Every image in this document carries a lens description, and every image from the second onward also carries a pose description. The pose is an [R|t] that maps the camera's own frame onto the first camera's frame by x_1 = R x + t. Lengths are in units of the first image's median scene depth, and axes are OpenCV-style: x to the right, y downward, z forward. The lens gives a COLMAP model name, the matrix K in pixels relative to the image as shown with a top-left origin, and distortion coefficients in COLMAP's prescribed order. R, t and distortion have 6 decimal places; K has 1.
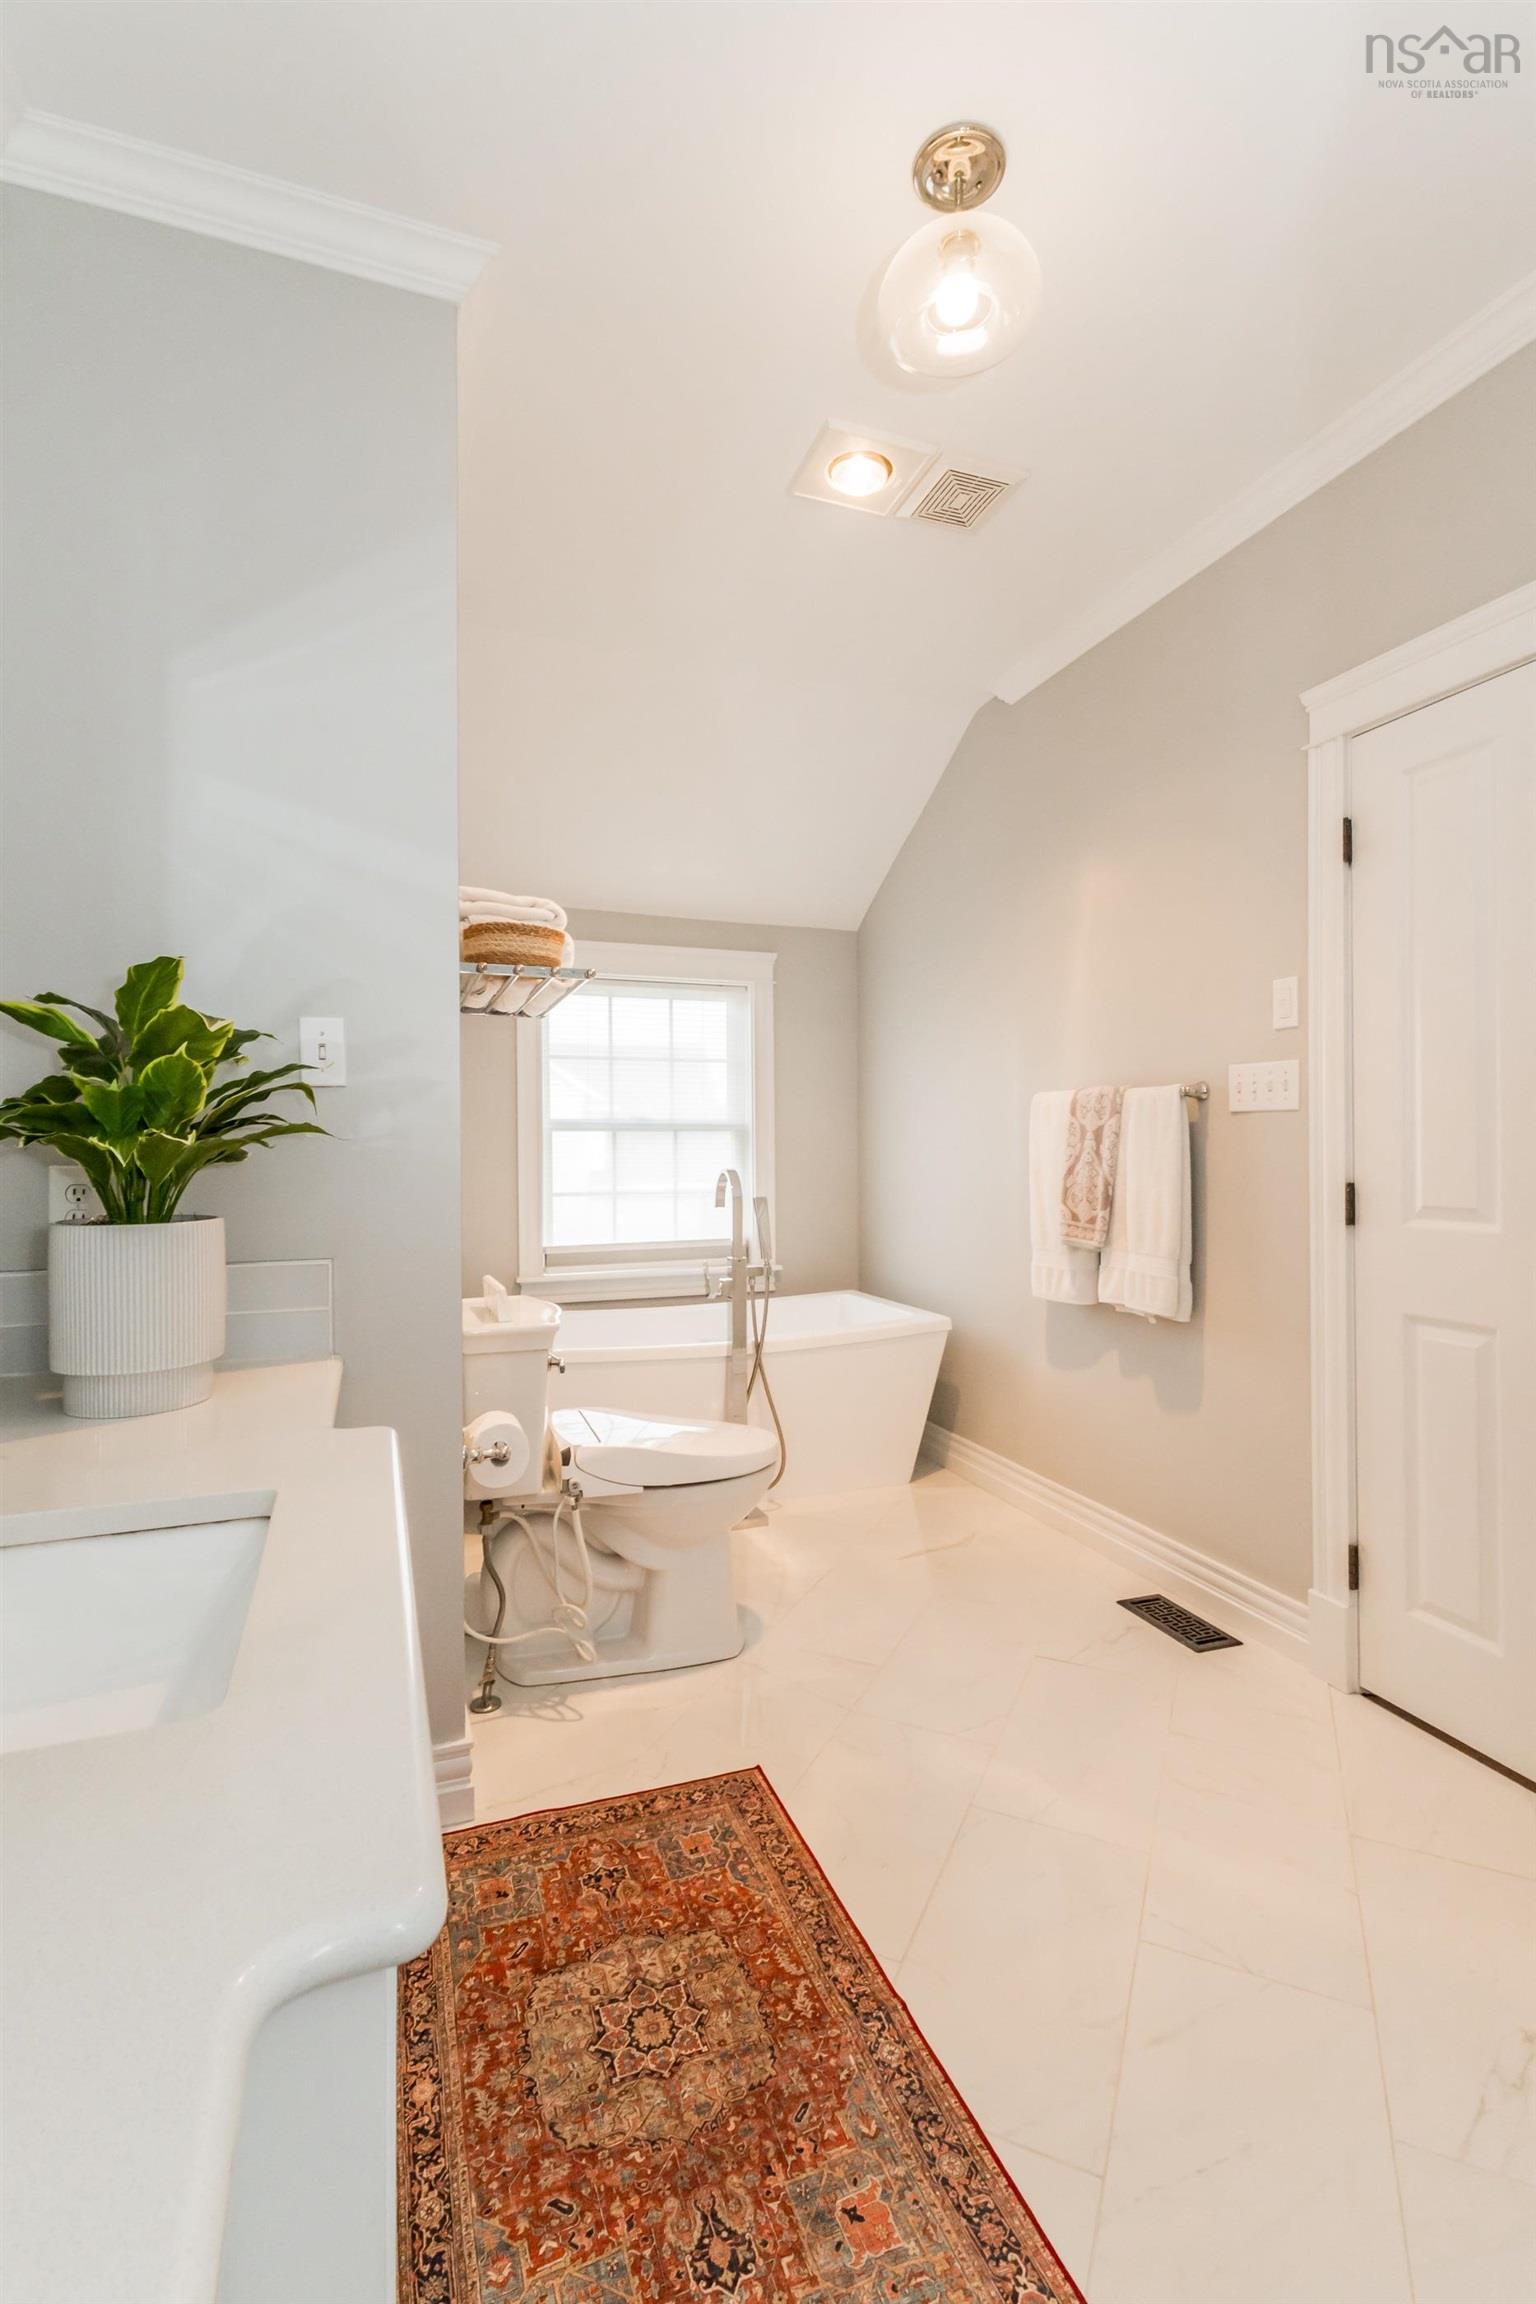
lens RADIAL K [[1069.4, 0, 780.0], [0, 1069.4, 1150.1], [0, 0, 1]] dist [0.001109, 0.000405]
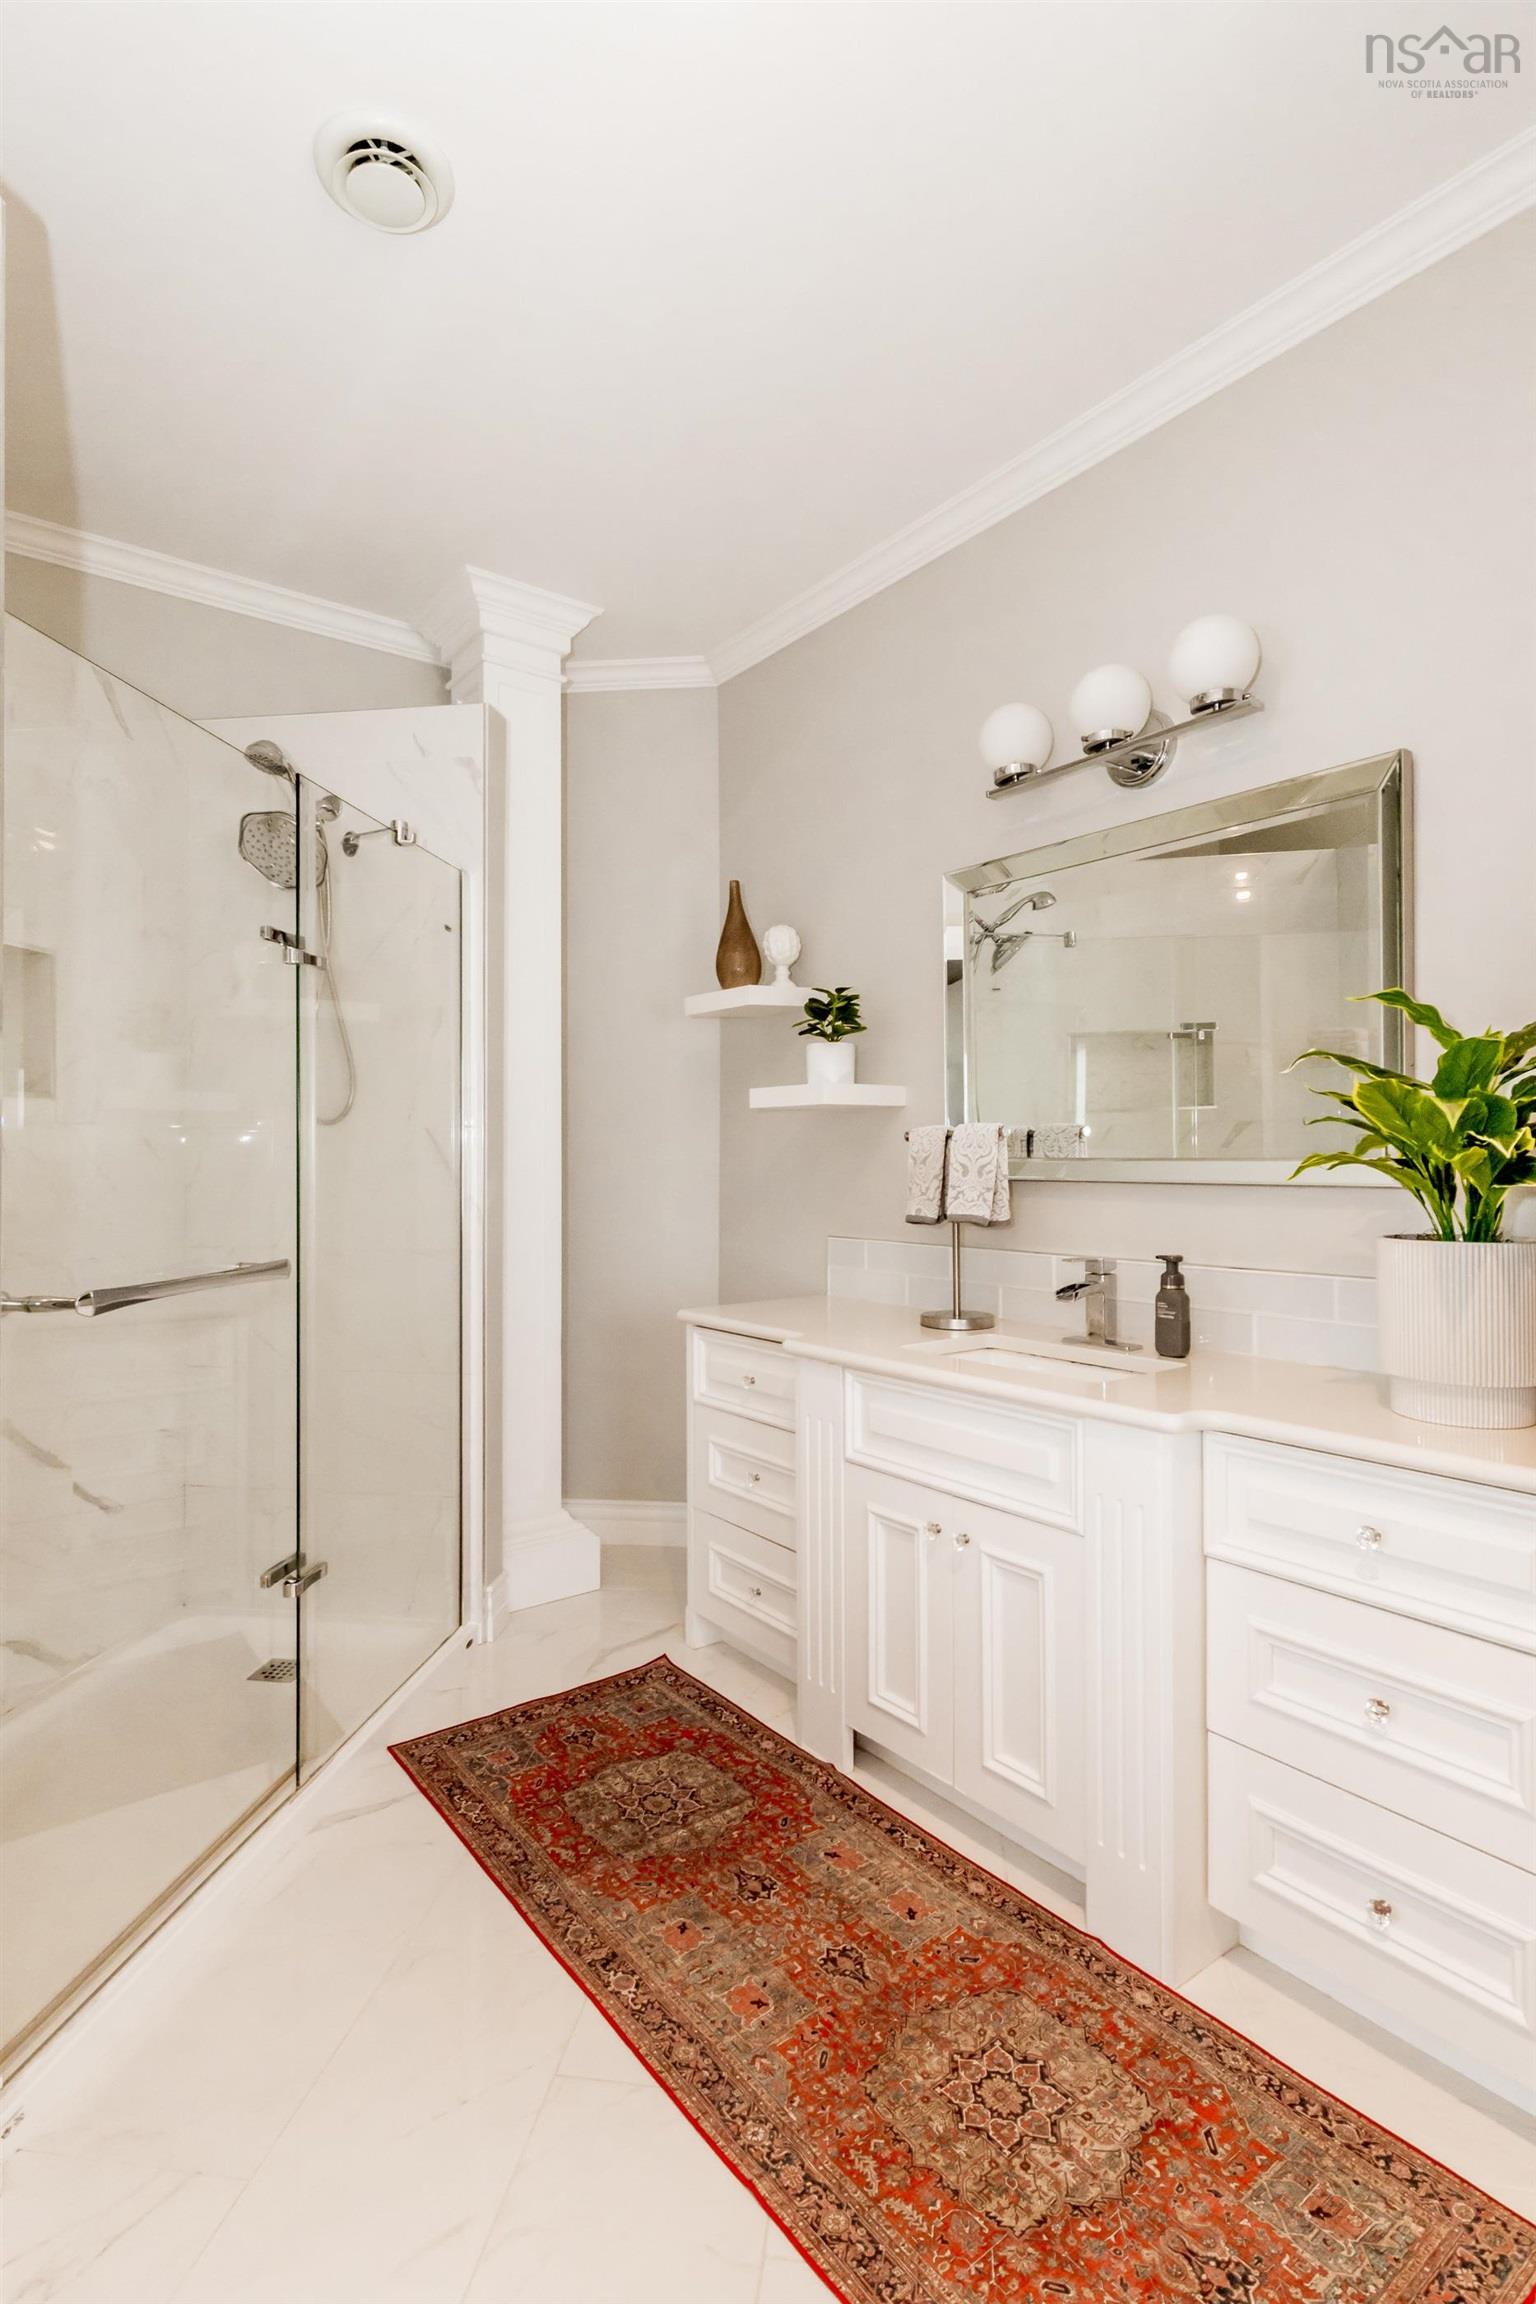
lens RADIAL K [[1148.8, 0, 772.8], [0, 1148.8, 1155.9], [0, 0, 1]] dist [-0.001705, -0.000331]
pose [[-0.959725, 0.001151, -0.280940, 0.385260], [0.002081, 0.999993, -0.003011, -0.015839], [0.280935, -0.003475, -0.959721, 2.048063]]
